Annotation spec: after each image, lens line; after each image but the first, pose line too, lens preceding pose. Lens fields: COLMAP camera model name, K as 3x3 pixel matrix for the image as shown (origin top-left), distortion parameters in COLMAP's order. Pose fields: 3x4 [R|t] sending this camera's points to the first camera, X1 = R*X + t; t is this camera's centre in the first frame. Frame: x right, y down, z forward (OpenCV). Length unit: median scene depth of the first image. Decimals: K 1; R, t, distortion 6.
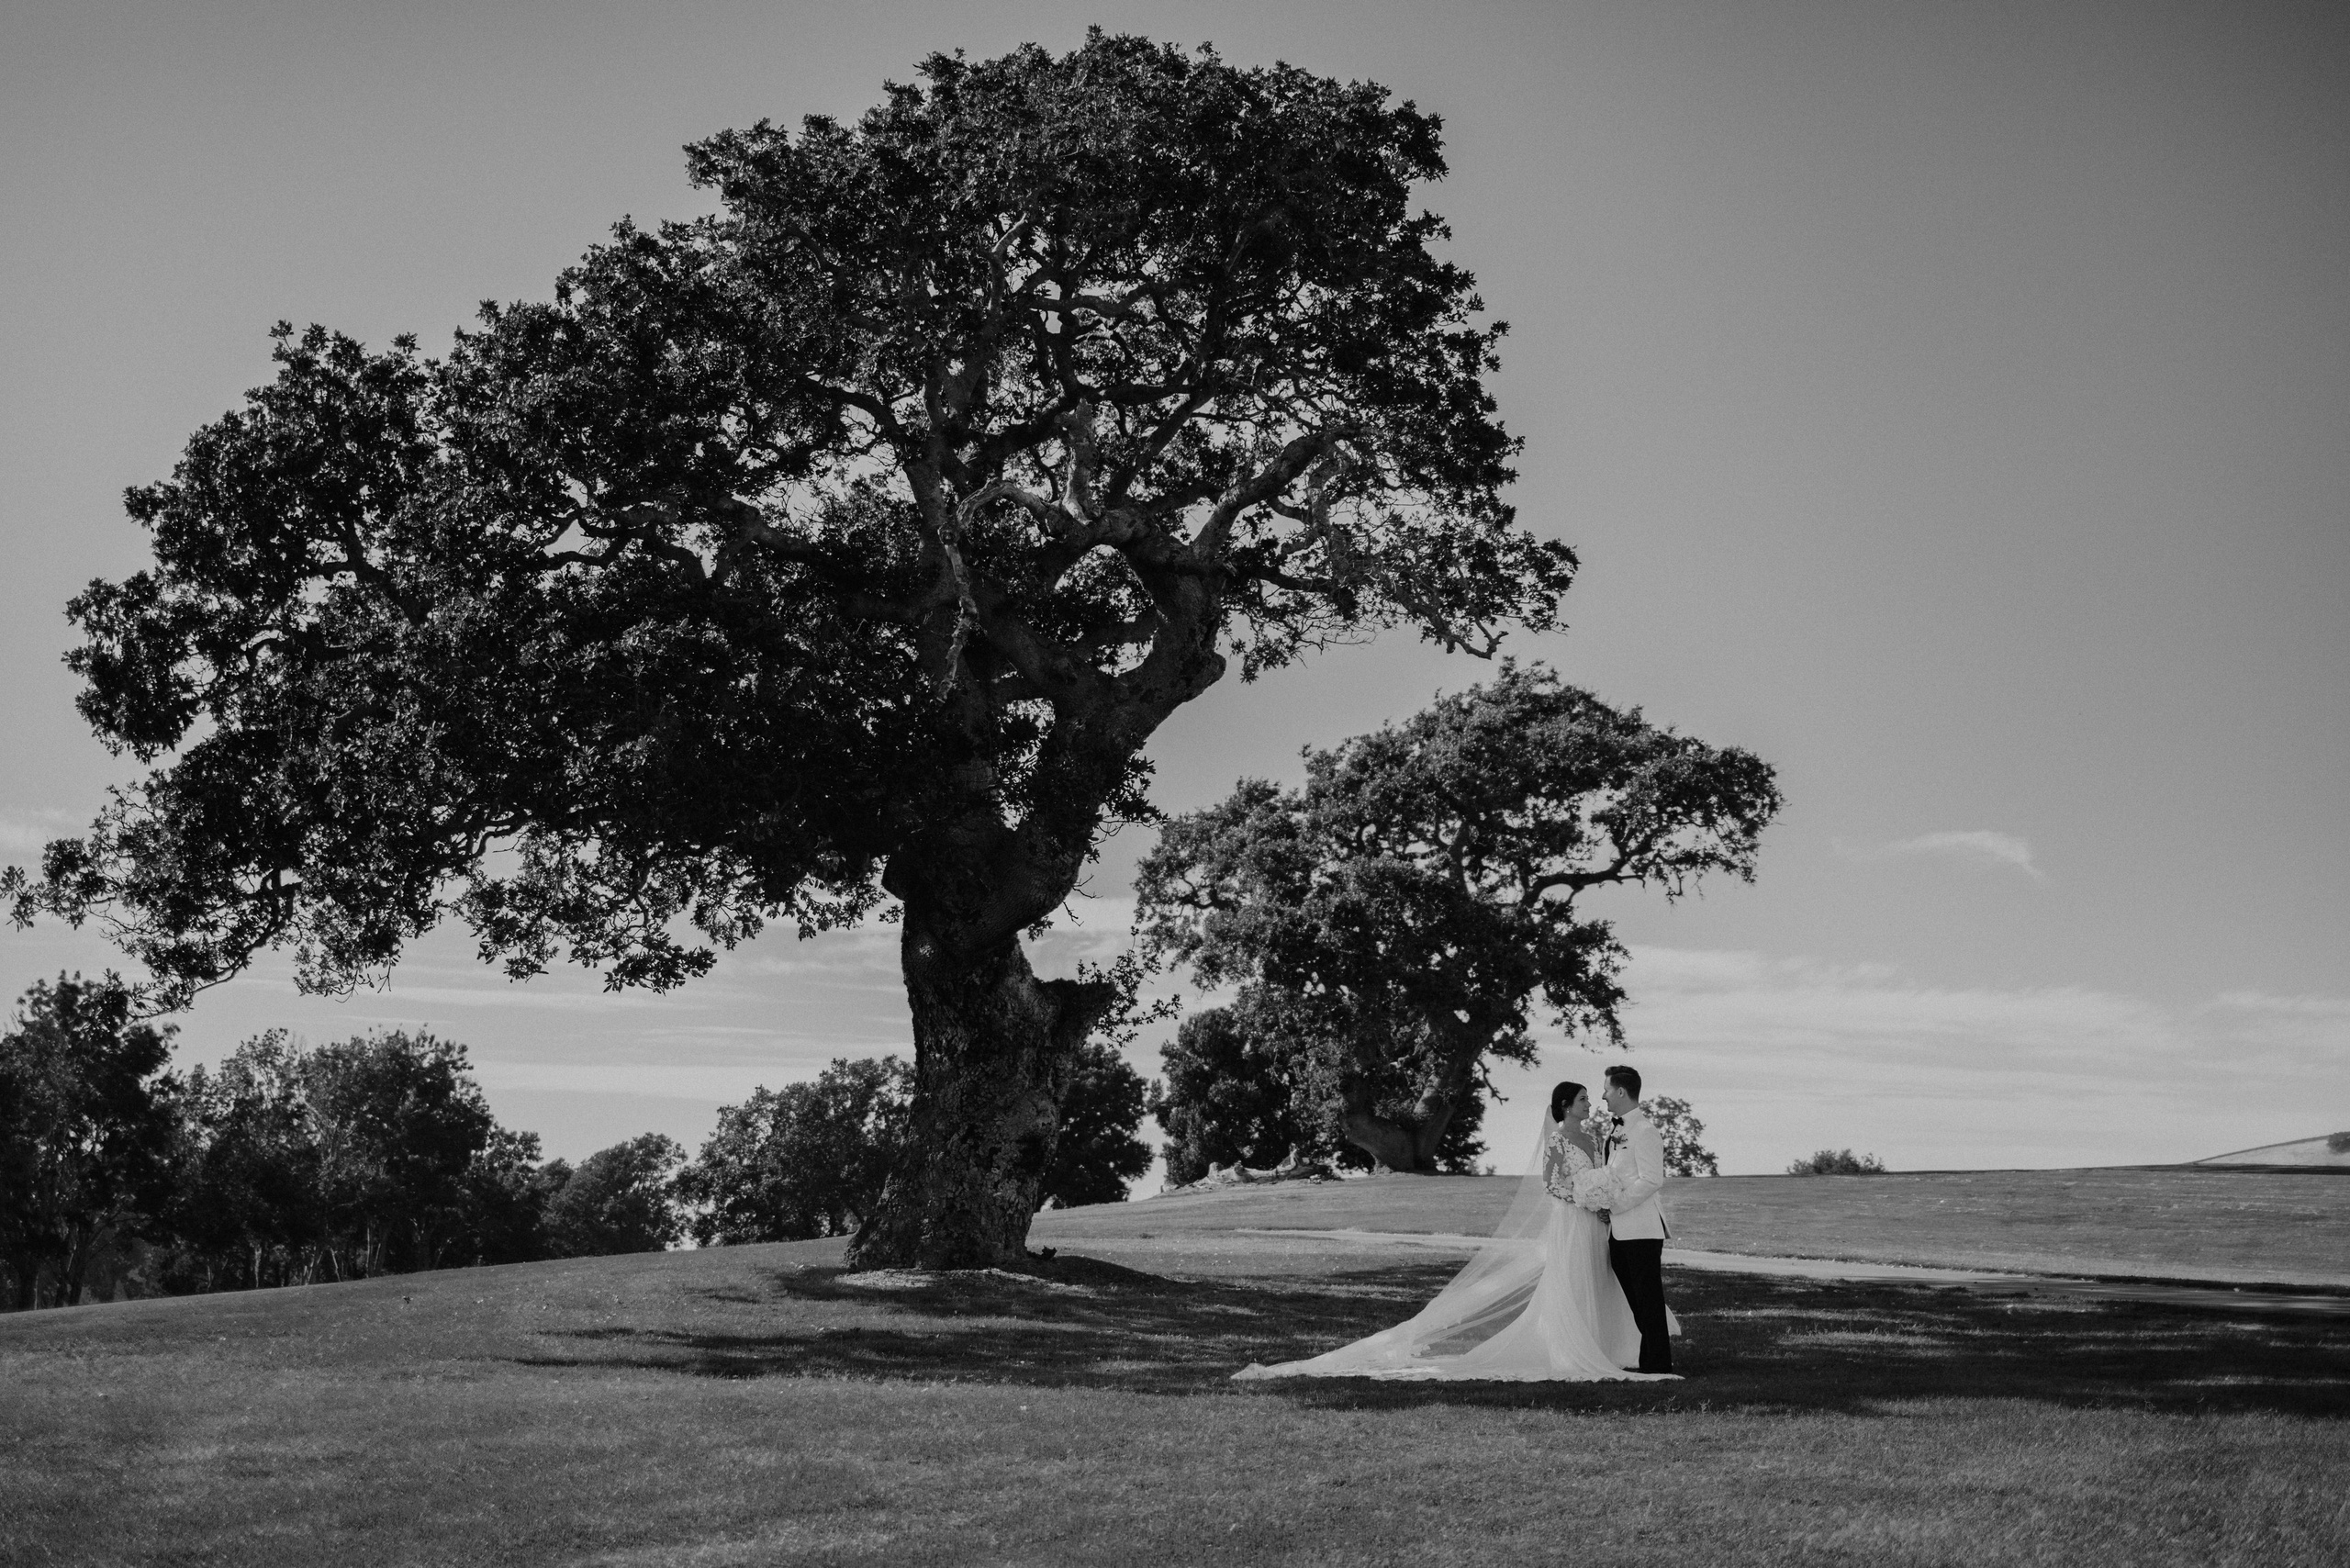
lens RADIAL K [[2541.6, 0, 1175.0], [0, 2541.6, 784.0], [0, 0, 1]] dist [0.055670, 0.005738]
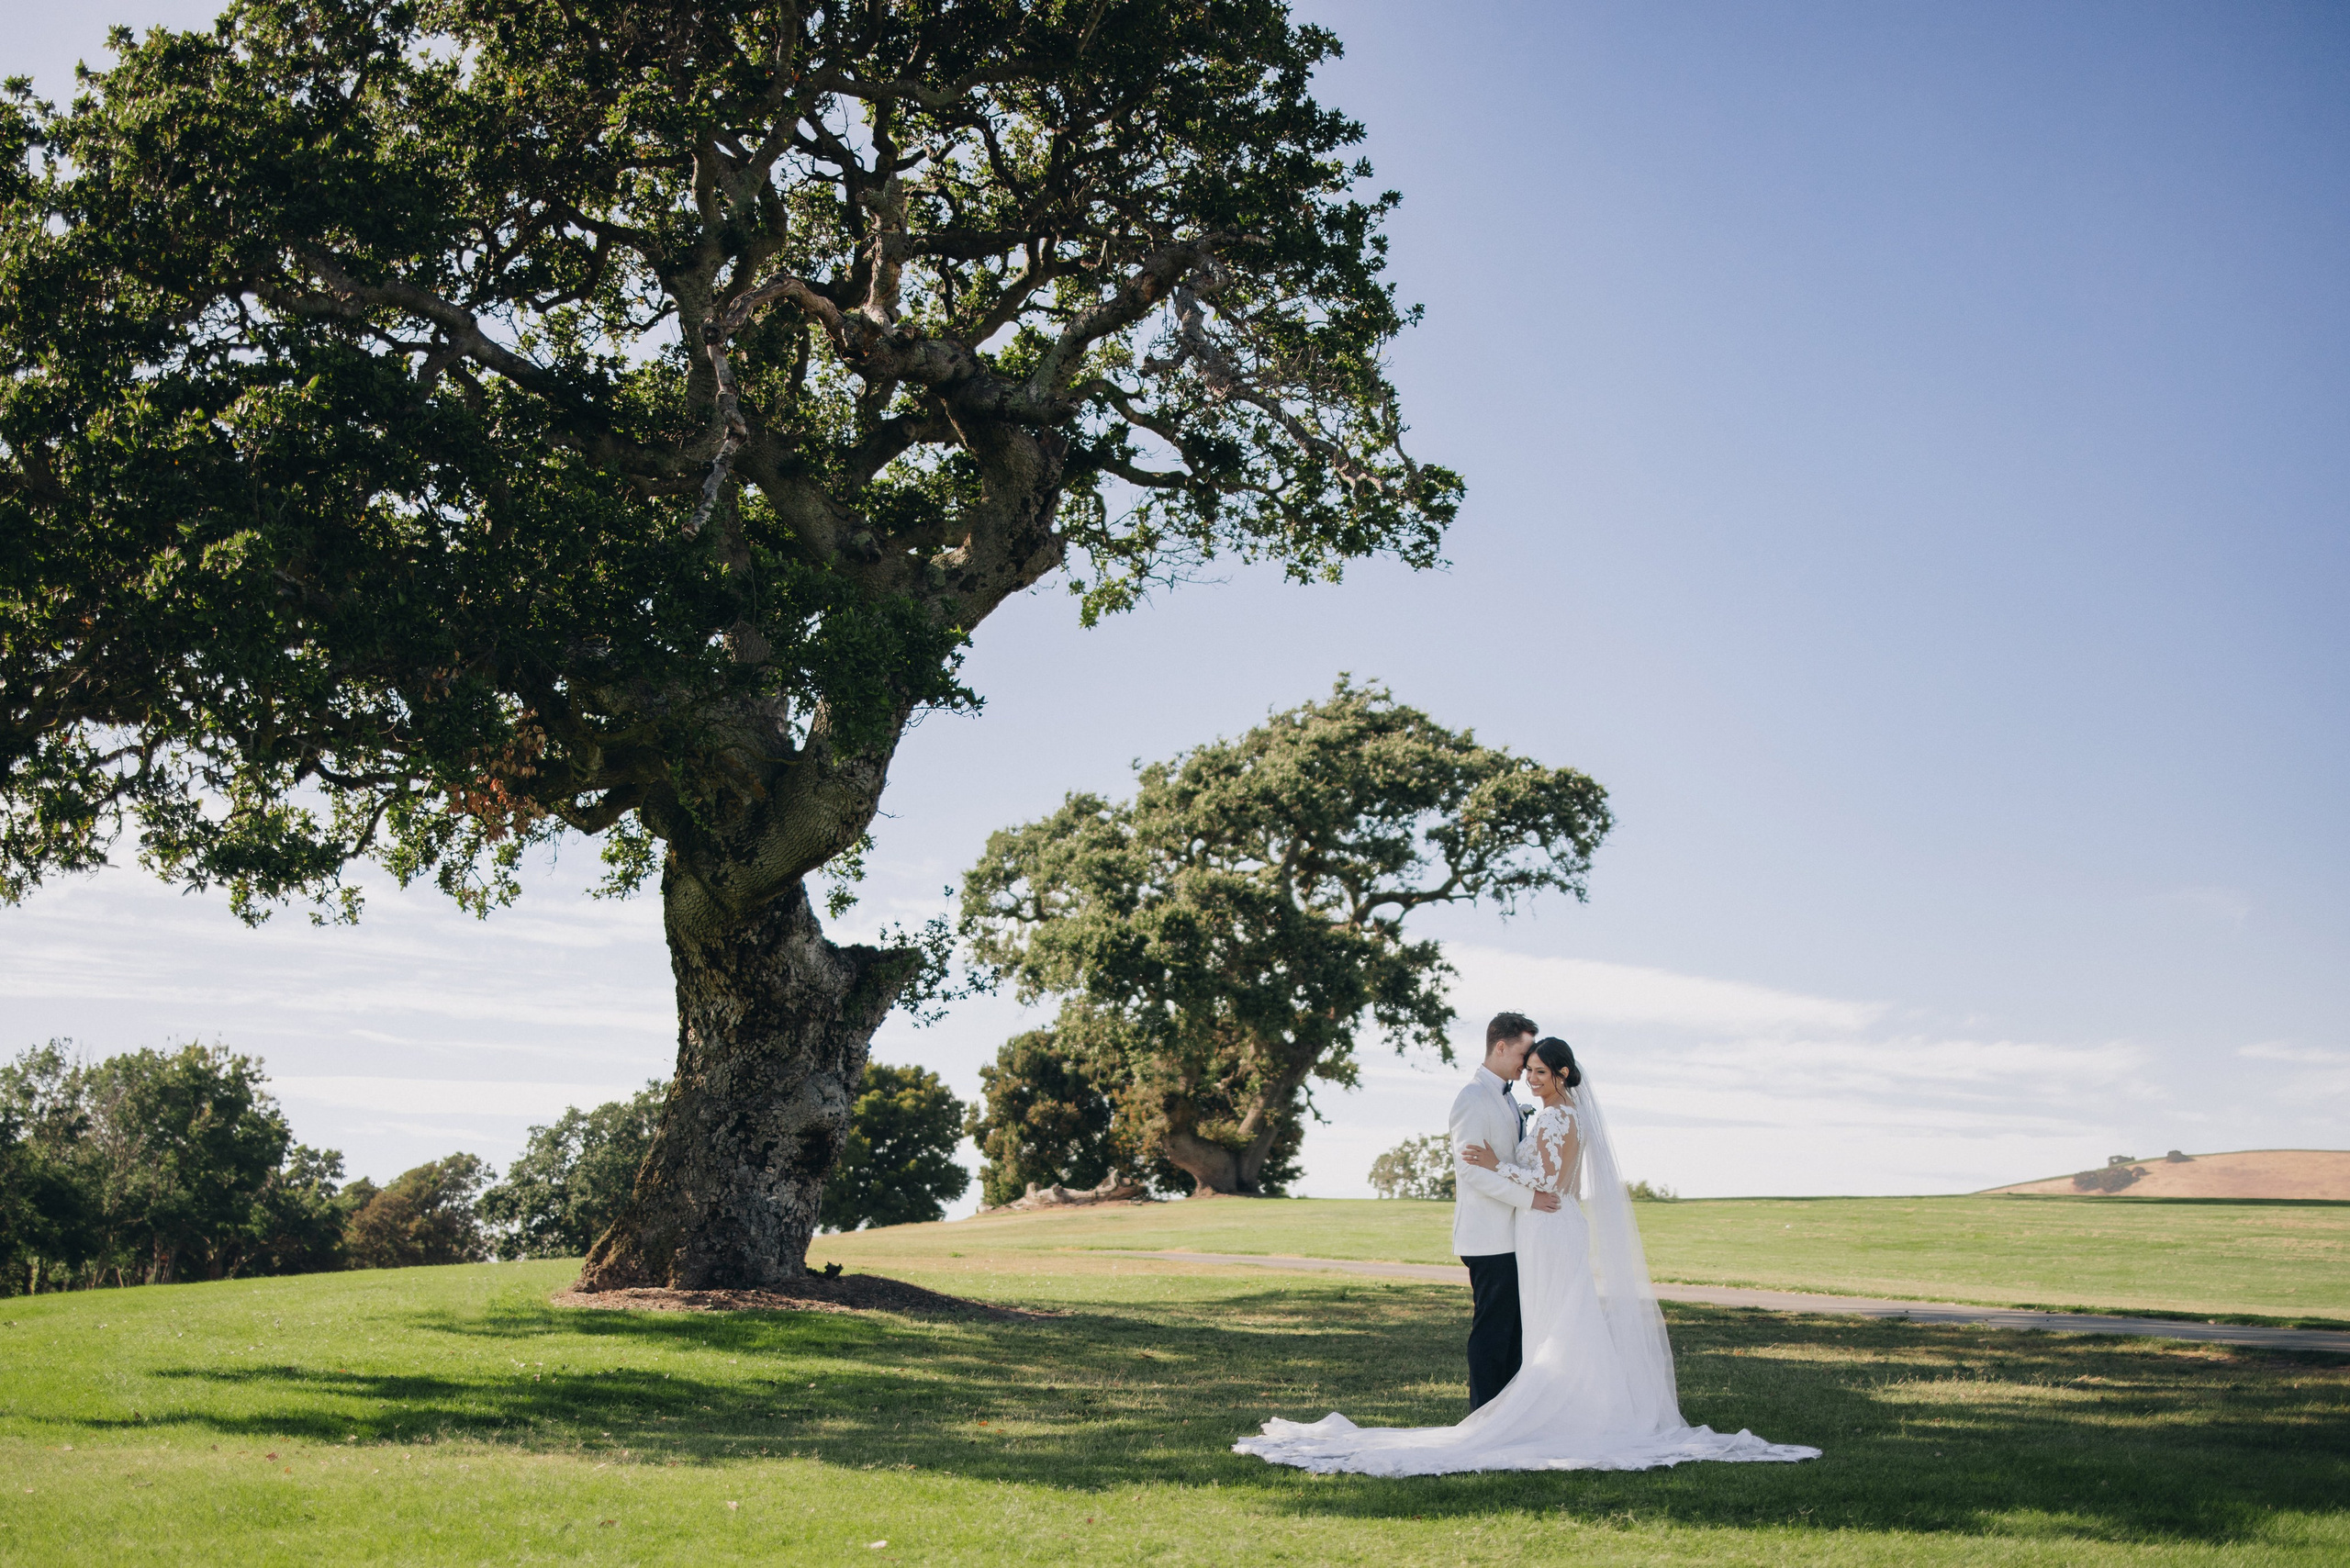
lens RADIAL K [[2389.0, 0, 1211.9], [0, 2389.0, 784.5], [0, 0, 1]] dist [0.047389, -0.014442]
pose [[0.995899, 0.026365, 0.086545, 0.000810], [-0.024485, 0.999442, -0.022704, 0.016308], [-0.087095, 0.020492, 0.995989, 0.083228]]
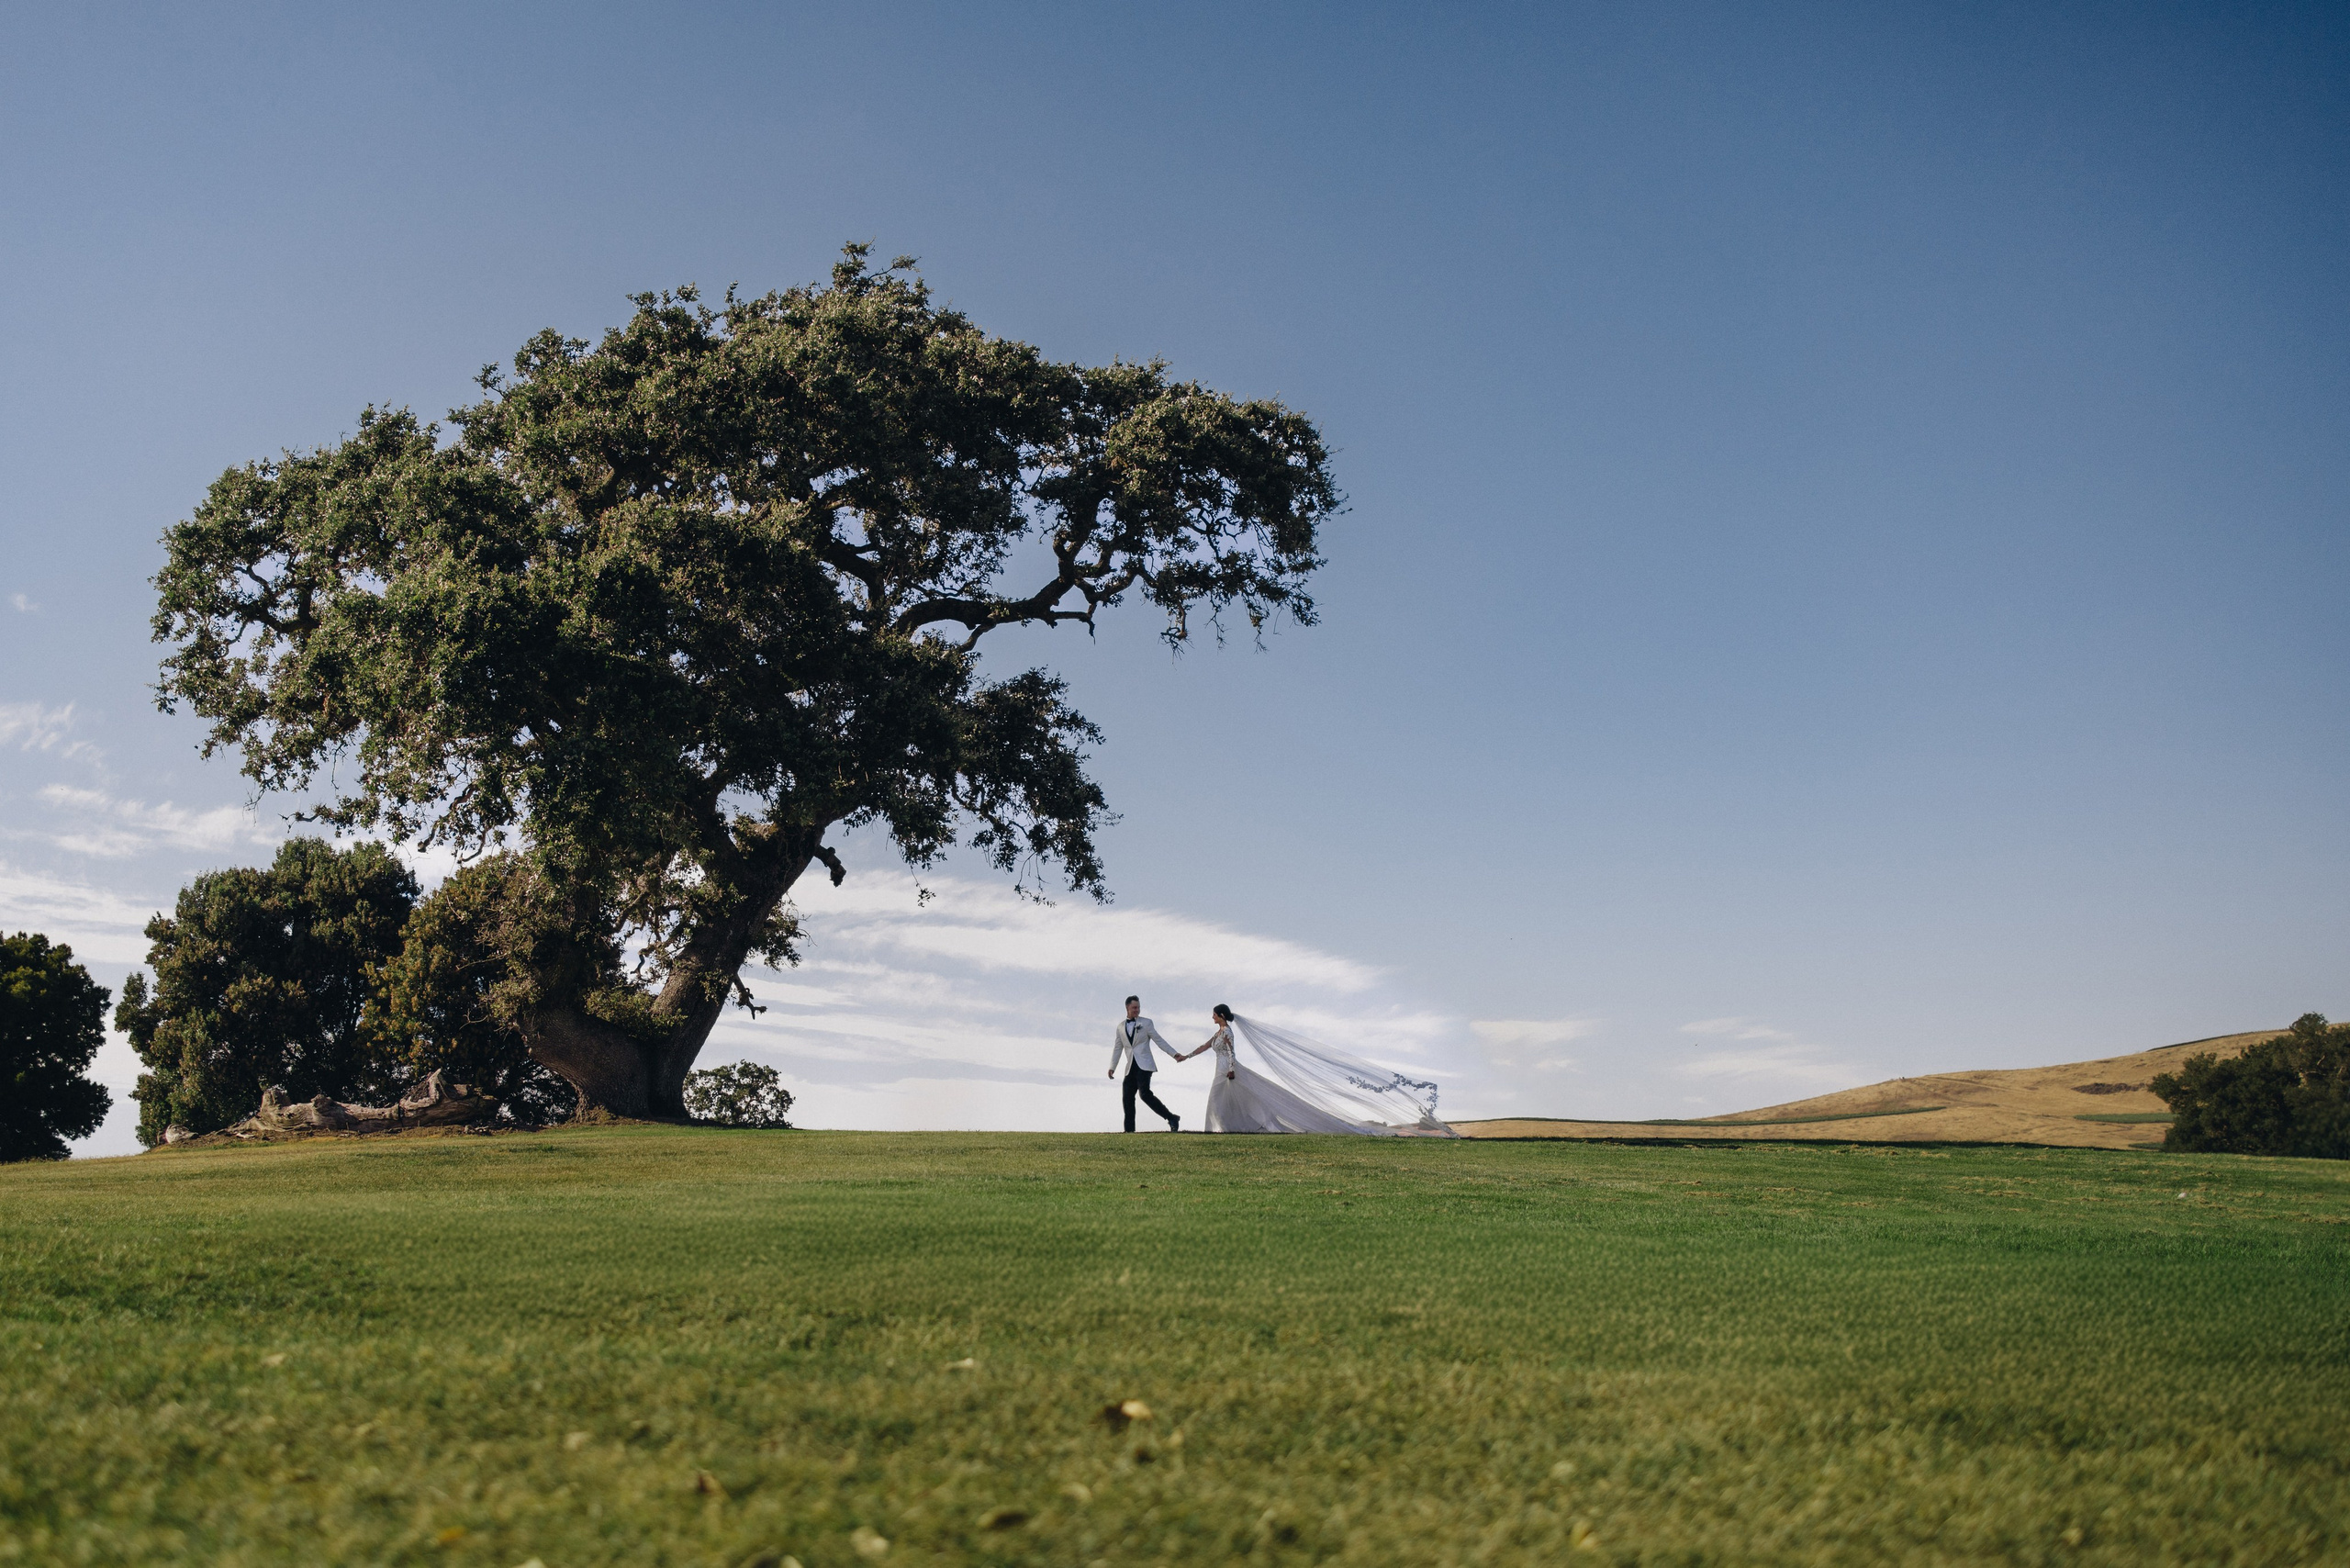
lens RADIAL K [[2414.5, 0, 885.7], [0, 2414.5, 712.6], [0, 0, 1]] dist [0.005705, 0.002202]
pose [[0.950190, 0.085889, 0.299602, -0.021063], [-0.076005, 0.996113, -0.044512, 0.085066], [-0.302260, 0.019524, 0.953025, 0.492179]]
